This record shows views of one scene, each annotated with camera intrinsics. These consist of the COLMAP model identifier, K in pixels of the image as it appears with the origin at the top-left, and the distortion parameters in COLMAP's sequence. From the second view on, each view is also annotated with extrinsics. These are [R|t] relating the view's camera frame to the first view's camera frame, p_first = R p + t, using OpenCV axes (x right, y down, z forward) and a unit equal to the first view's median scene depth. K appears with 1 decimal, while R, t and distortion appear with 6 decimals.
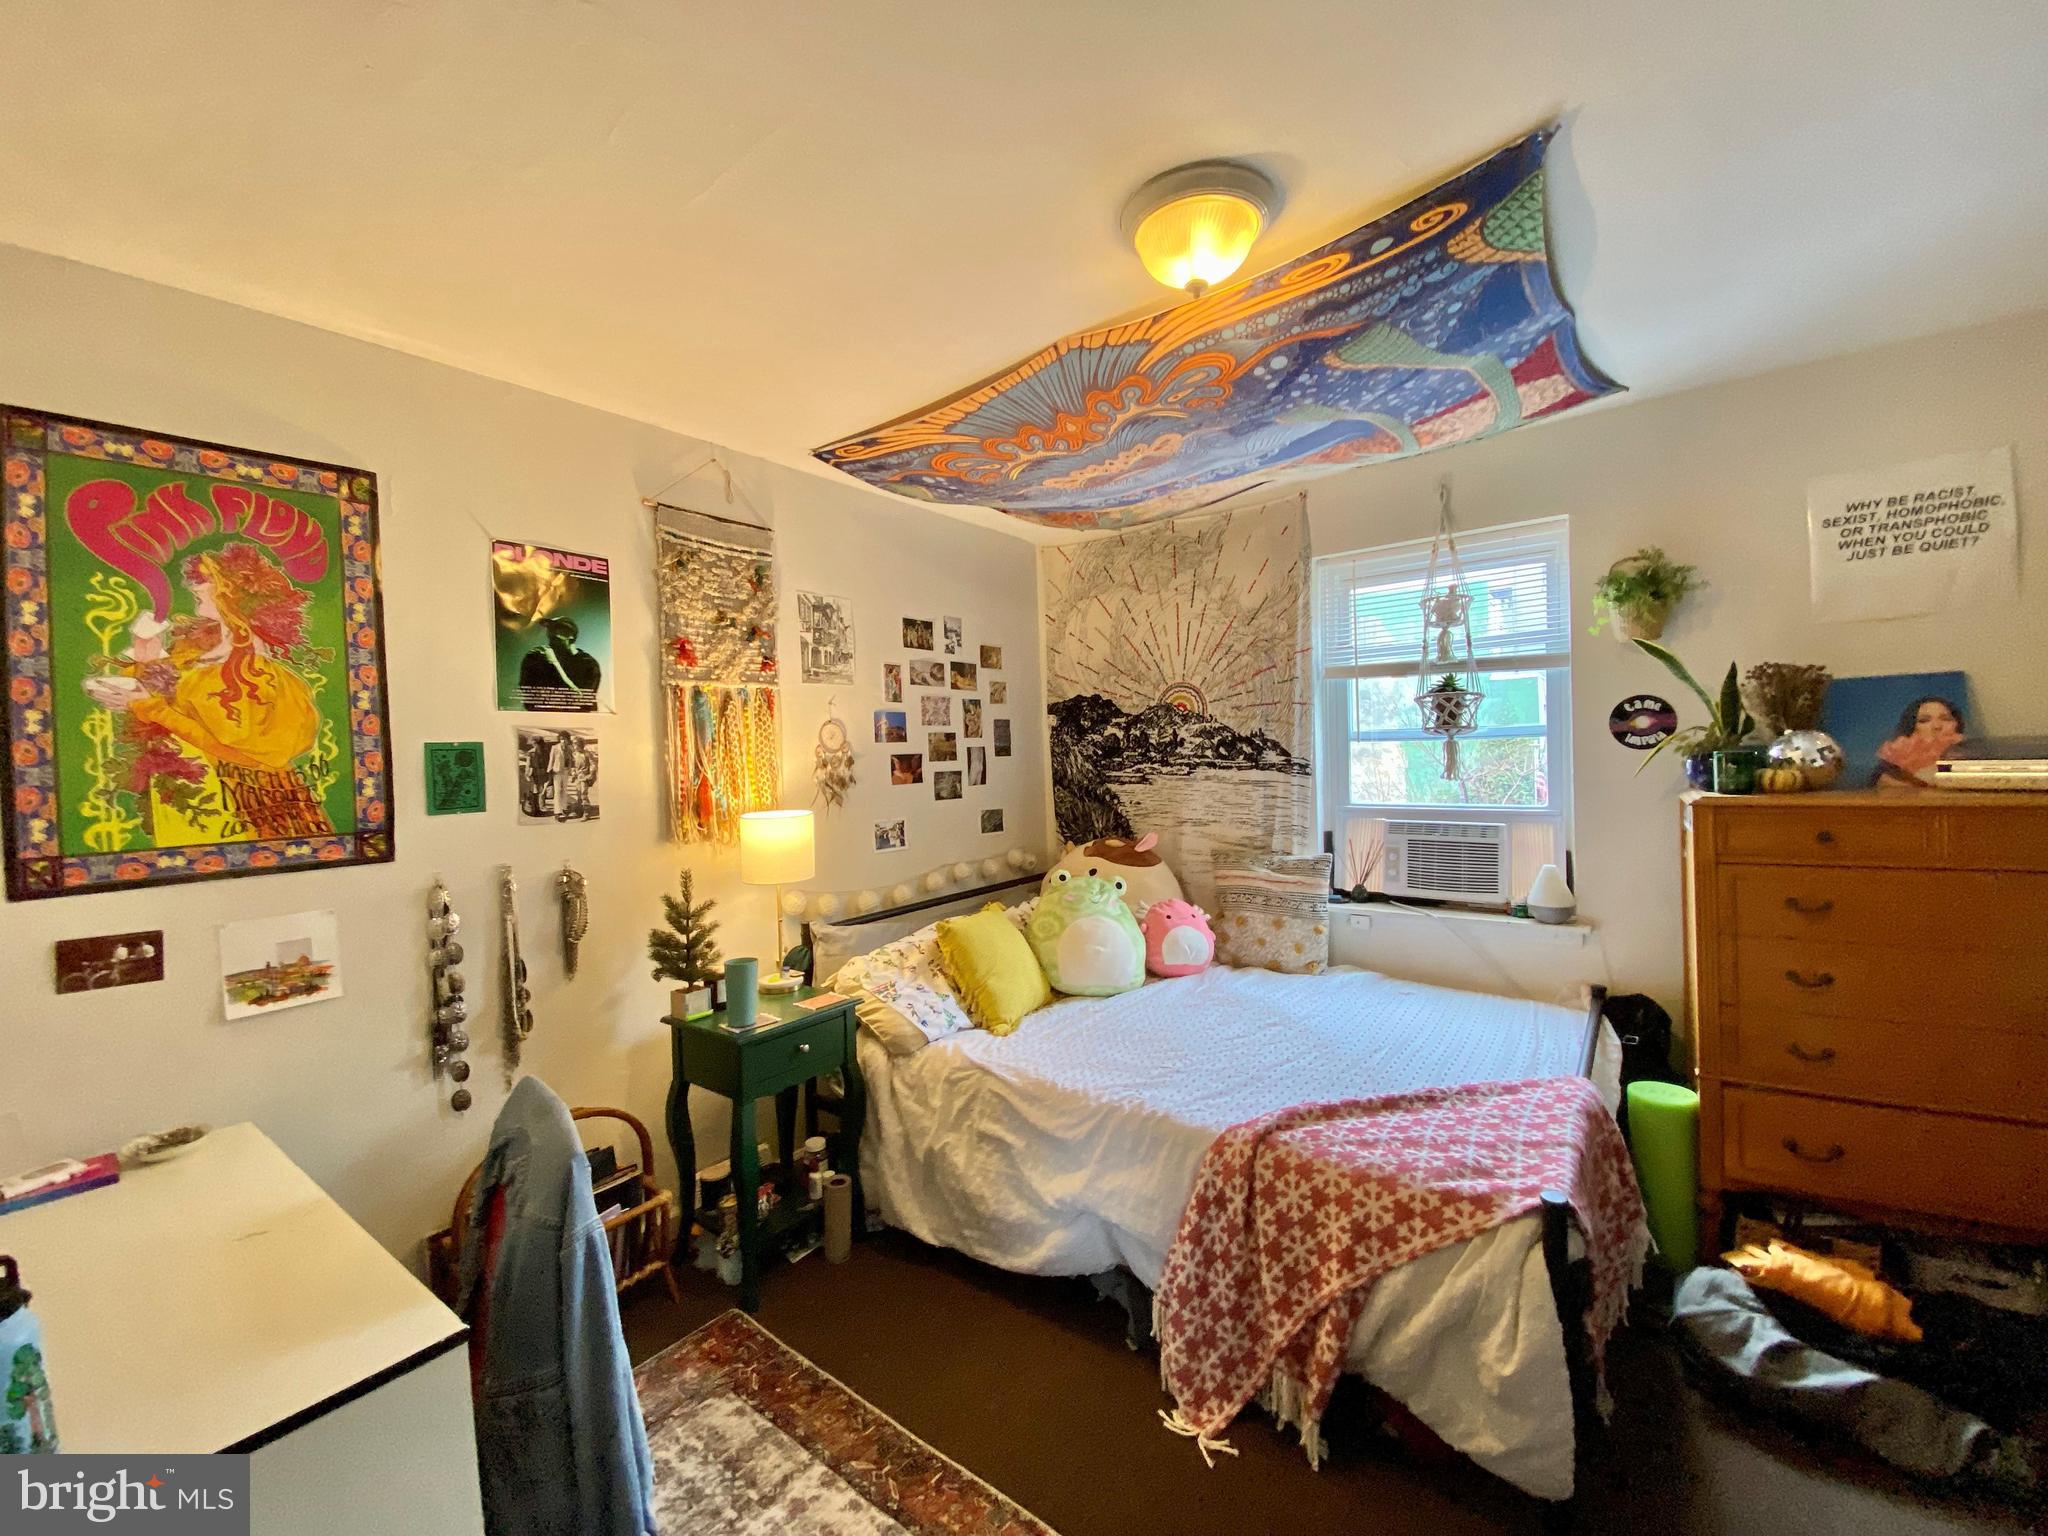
lens RADIAL K [[830.8, 0, 1017.1], [0, 830.8, 767.0], [0, 0, 1]] dist [0.052711, -0.039749]
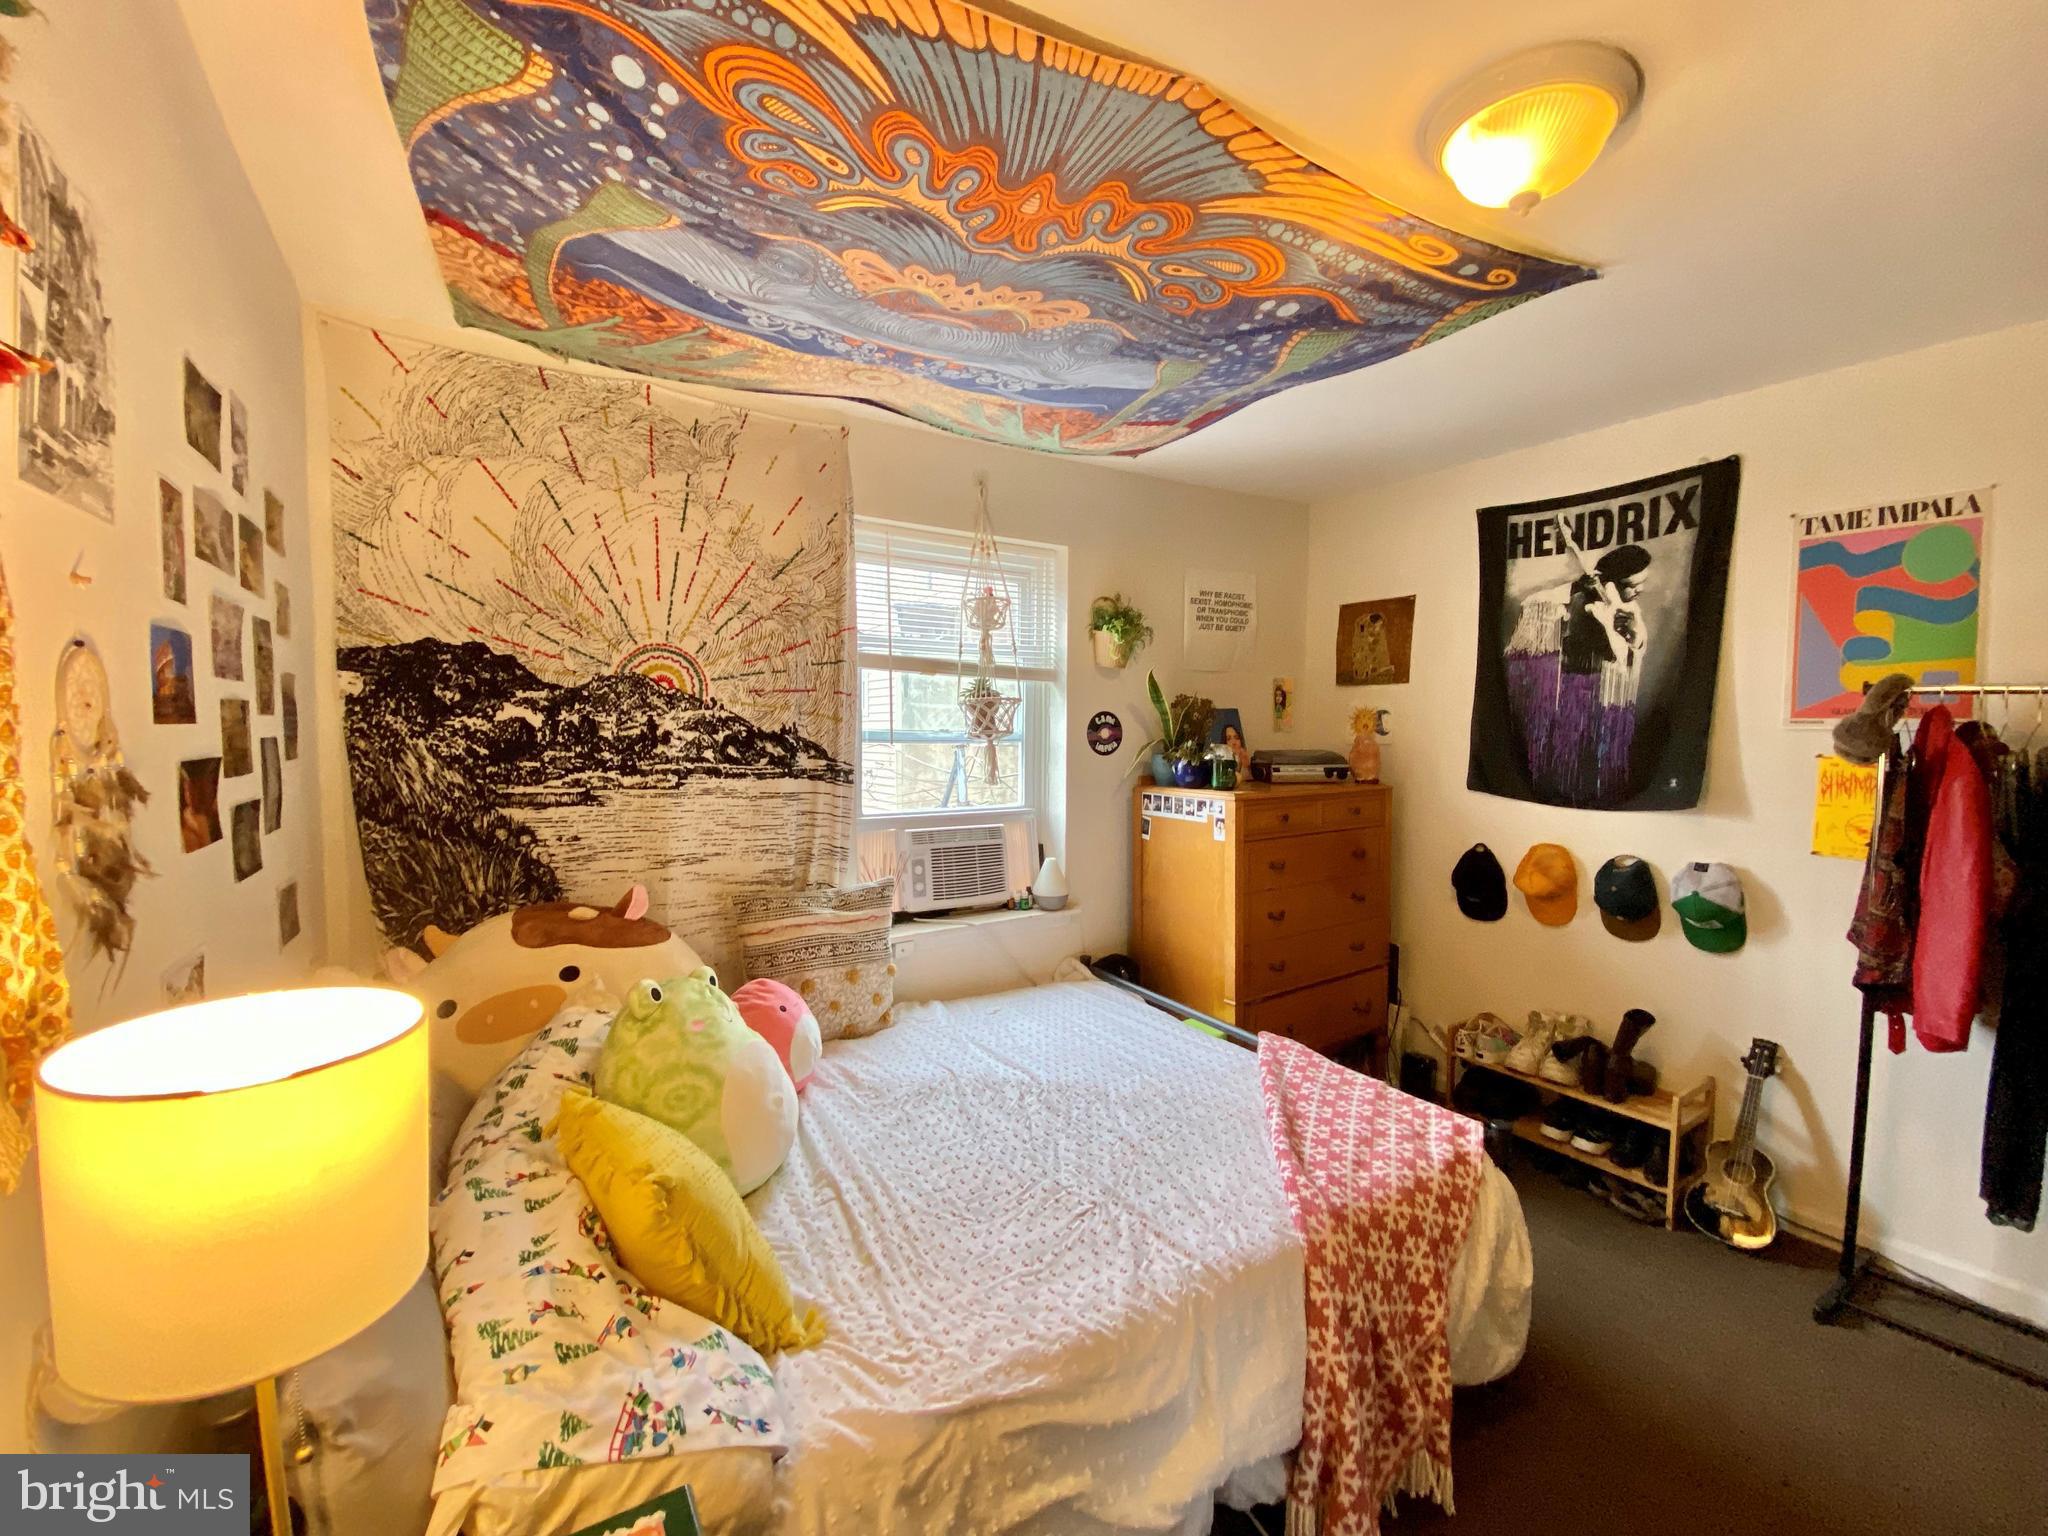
lens RADIAL K [[830.8, 0, 1017.1], [0, 830.8, 767.0], [0, 0, 1]] dist [0.052711, -0.039749]
pose [[0.332672, -0.012747, 0.942956, -0.429468], [0.001371, 0.999914, 0.013033, -0.019869], [-0.943041, -0.003043, 0.332661, 0.702857]]
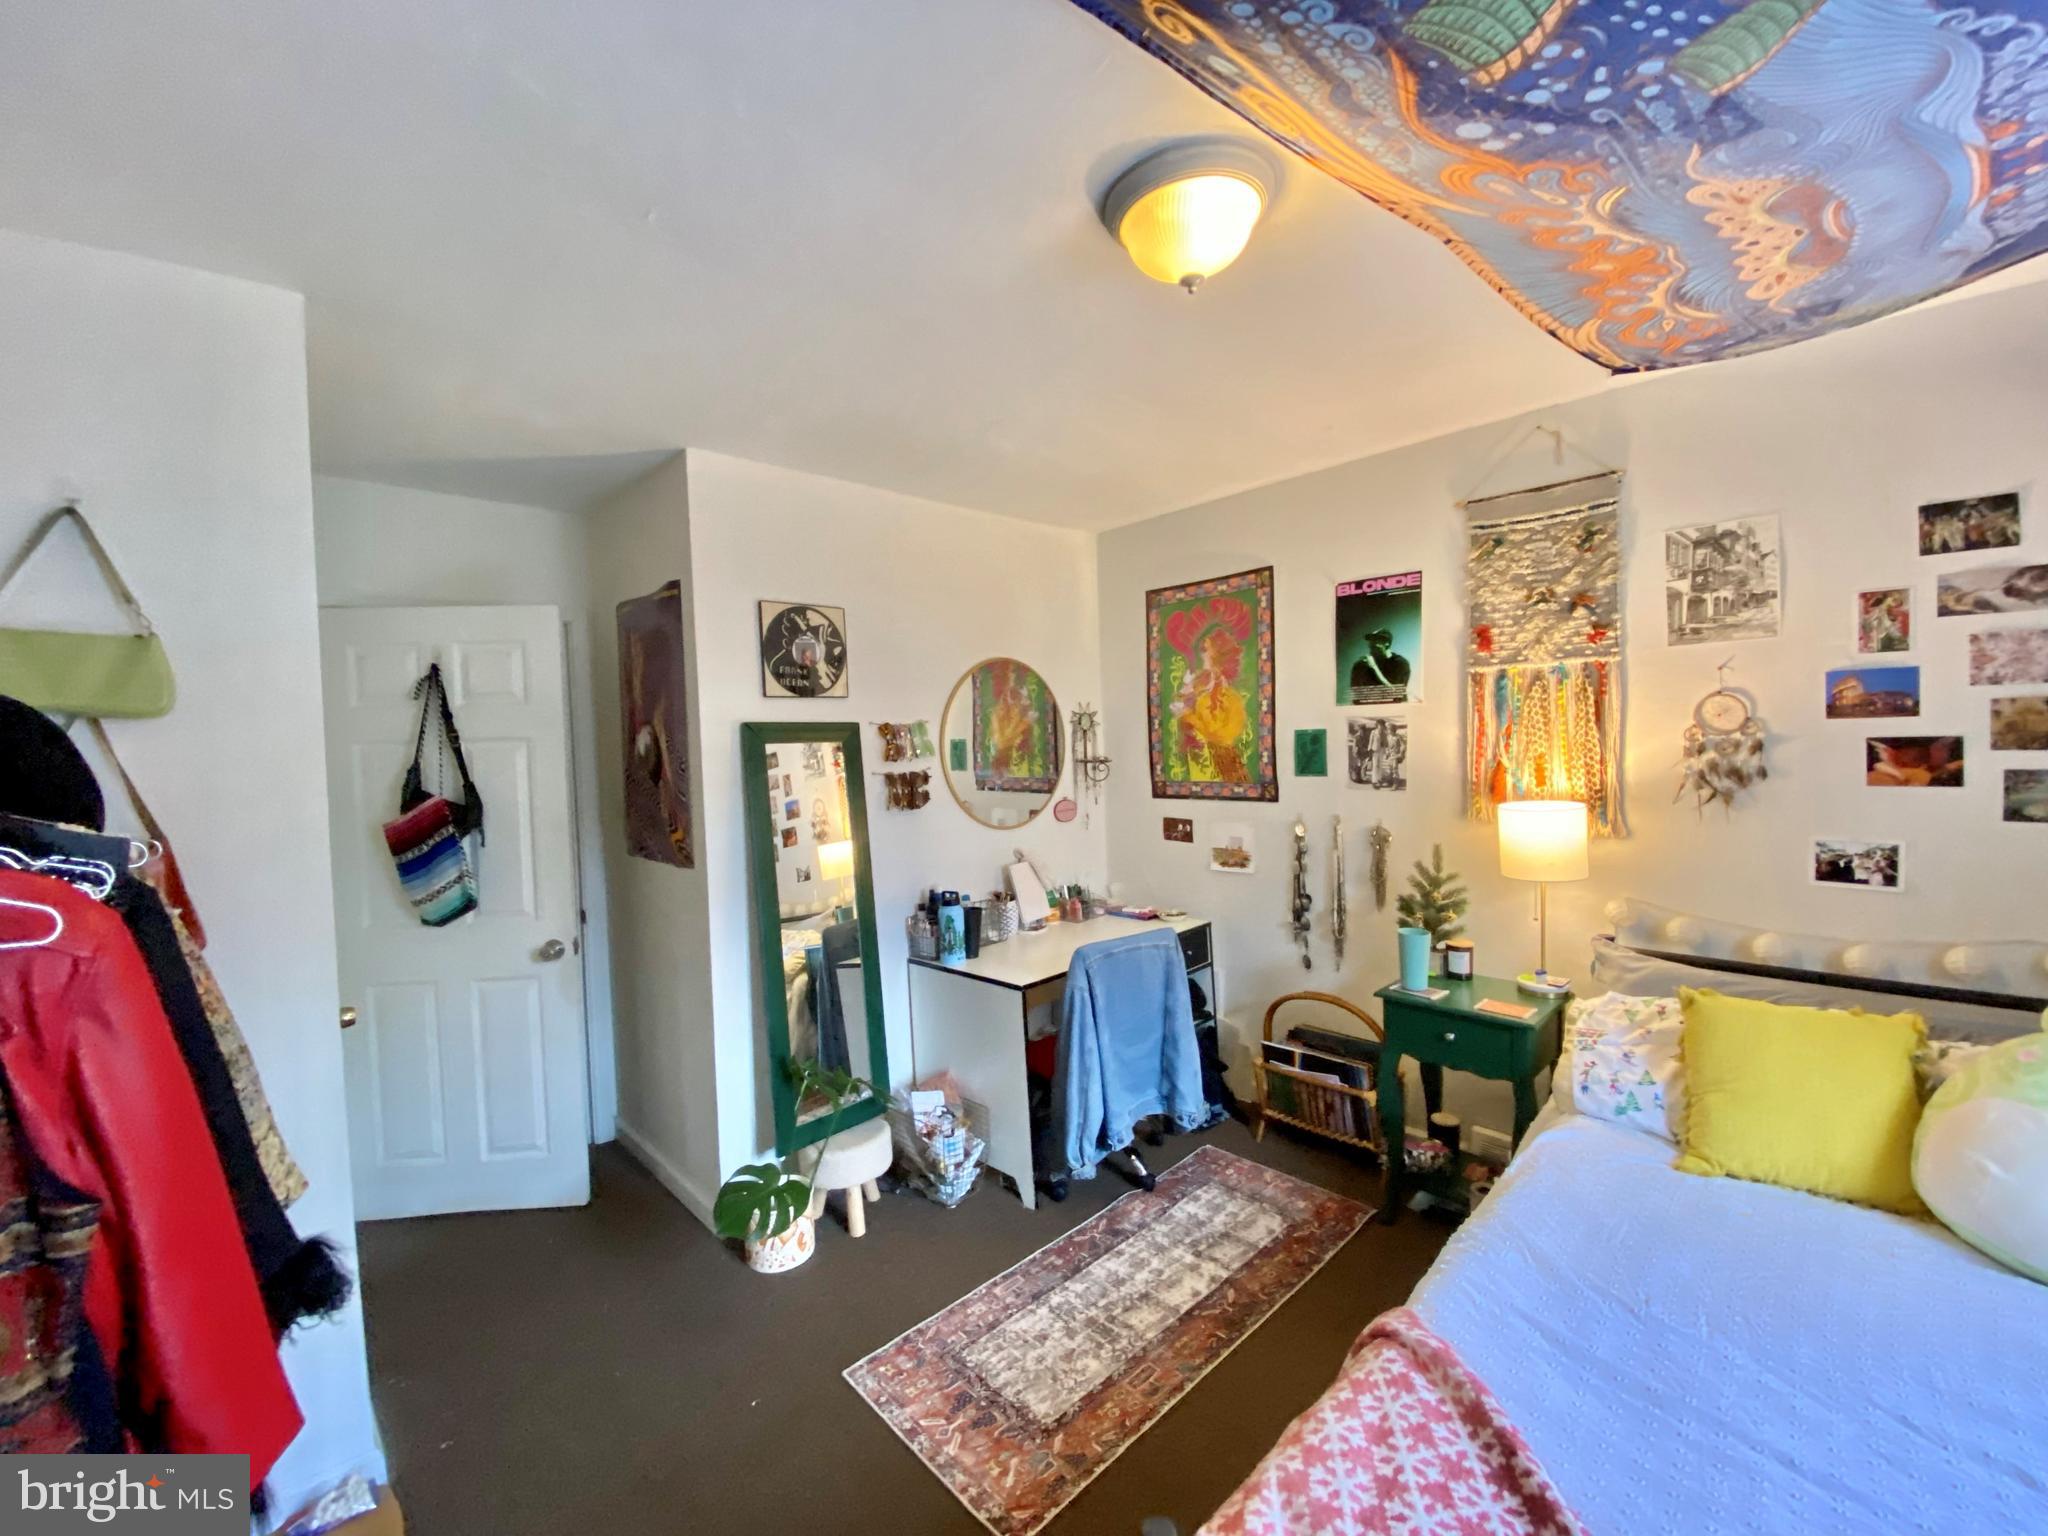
lens RADIAL K [[830.8, 0, 1017.1], [0, 830.8, 767.0], [0, 0, 1]] dist [0.052711, -0.039749]
pose [[-0.160128, 0.080945, -0.983772, 0.696154], [0.028349, 0.996598, 0.077386, -0.072131], [0.986689, -0.015497, -0.161878, 0.562365]]
